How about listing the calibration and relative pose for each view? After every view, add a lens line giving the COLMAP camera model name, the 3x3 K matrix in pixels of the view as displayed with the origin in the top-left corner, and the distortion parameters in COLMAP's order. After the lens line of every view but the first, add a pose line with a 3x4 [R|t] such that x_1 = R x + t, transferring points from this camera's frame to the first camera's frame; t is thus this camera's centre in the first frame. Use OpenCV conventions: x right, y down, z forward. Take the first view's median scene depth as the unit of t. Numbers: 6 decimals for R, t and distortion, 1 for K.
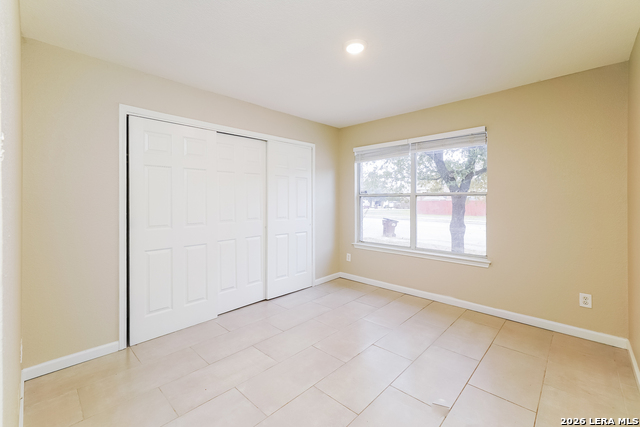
lens RADIAL K [[278.3, 0, 310.0], [0, 278.3, 201.9], [0, 0, 1]] dist [-0.001674, 0.000232]
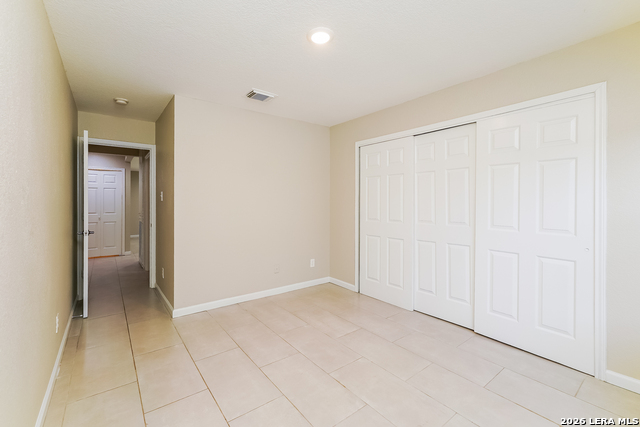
lens RADIAL K [[278.3, 0, 310.0], [0, 278.3, 201.9], [0, 0, 1]] dist [-0.001674, 0.000232]
pose [[-0.168501, 0.007882, -0.985670, 0.769583], [-0.000224, 0.999968, 0.008035, -0.009927], [0.985701, 0.001575, -0.168494, 0.789954]]
